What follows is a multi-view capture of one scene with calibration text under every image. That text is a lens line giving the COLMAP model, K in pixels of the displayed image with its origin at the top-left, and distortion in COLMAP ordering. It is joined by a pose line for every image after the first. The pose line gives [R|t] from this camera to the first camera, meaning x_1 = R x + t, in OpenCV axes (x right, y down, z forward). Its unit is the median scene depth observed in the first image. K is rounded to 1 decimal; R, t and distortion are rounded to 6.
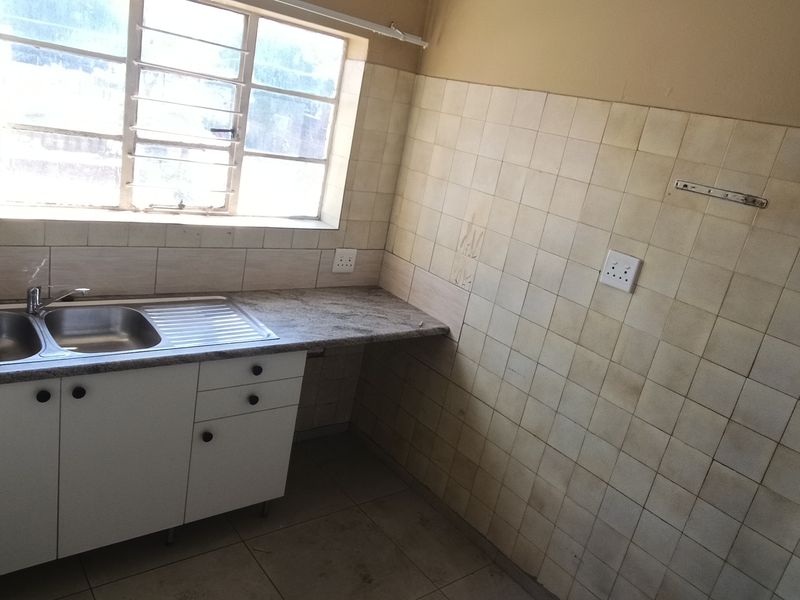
lens RADIAL K [[614.6, 0, 392.6], [0, 614.6, 303.2], [0, 0, 1]] dist [-0.035737, 0.029321]
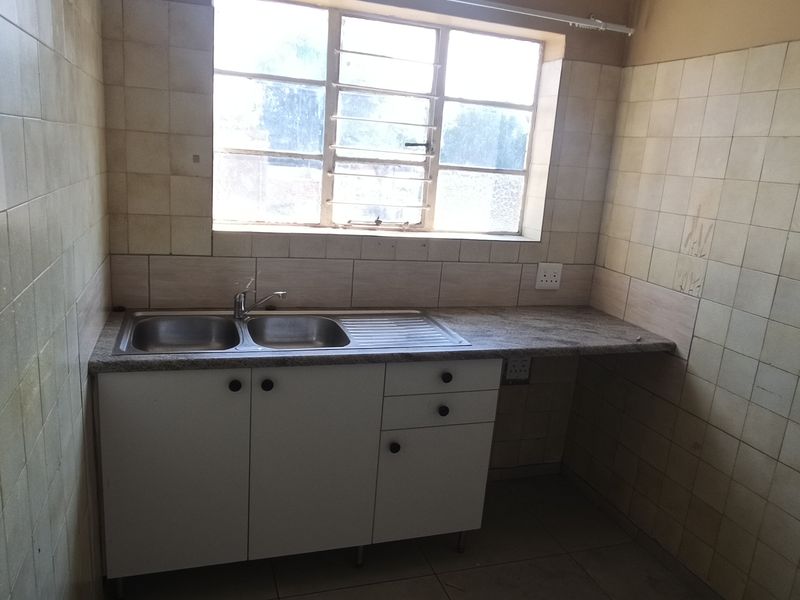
lens RADIAL K [[614.6, 0, 392.6], [0, 614.6, 303.2], [0, 0, 1]] dist [-0.035737, 0.029321]
pose [[0.935523, -0.036302, -0.351397, 0.027215], [-0.006363, 0.992813, -0.119506, 0.092930], [0.353210, 0.114037, 0.928568, 0.083426]]
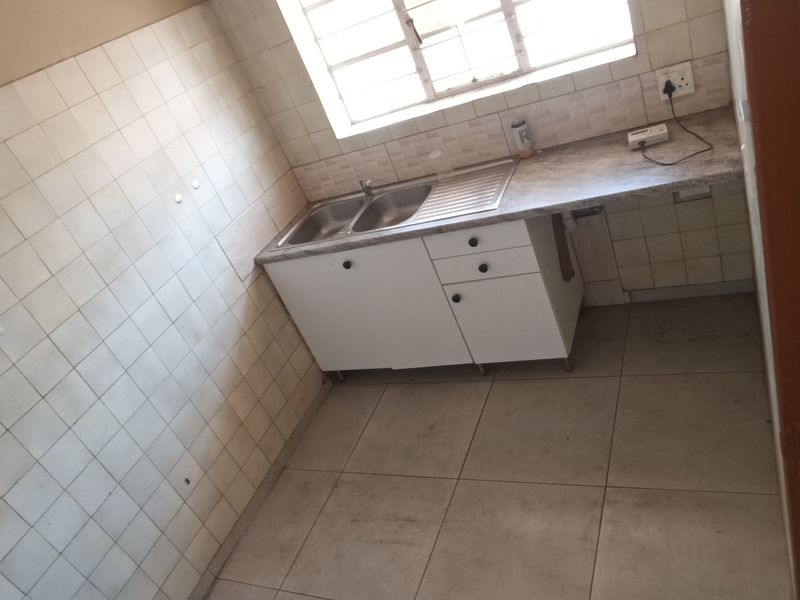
lens RADIAL K [[614.6, 0, 392.6], [0, 614.6, 303.2], [0, 0, 1]] dist [-0.035737, 0.029321]
pose [[0.370155, 0.136927, -0.918823, 0.604840], [0.184366, 0.958575, 0.217124, -0.037936], [0.910491, -0.249769, 0.329577, 0.411610]]
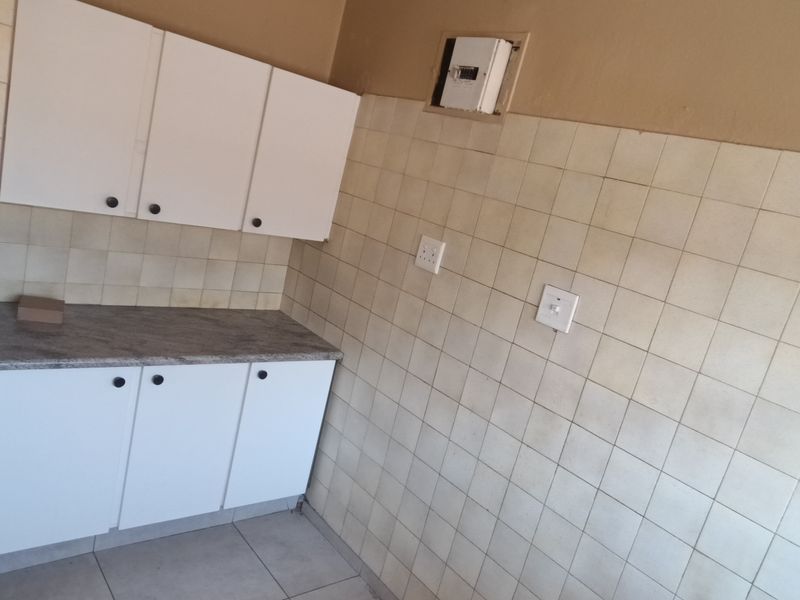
lens RADIAL K [[614.6, 0, 392.6], [0, 614.6, 303.2], [0, 0, 1]] dist [-0.035737, 0.029321]
pose [[-0.909256, -0.398666, -0.119660, 0.061719], [-0.403759, 0.774905, 0.486314, -0.221817], [-0.101152, 0.490498, -0.865552, 0.830692]]
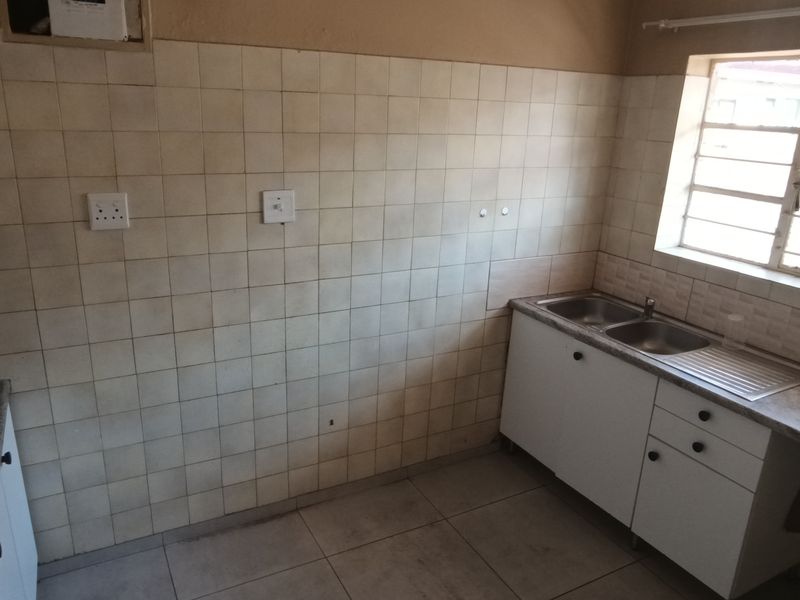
lens RADIAL K [[614.6, 0, 392.6], [0, 614.6, 303.2], [0, 0, 1]] dist [-0.035737, 0.029321]
pose [[-0.165737, 0.112561, -0.979725, 0.640634], [-0.363047, 0.916731, 0.166739, -0.026163], [0.916912, 0.383321, -0.111071, 0.496438]]
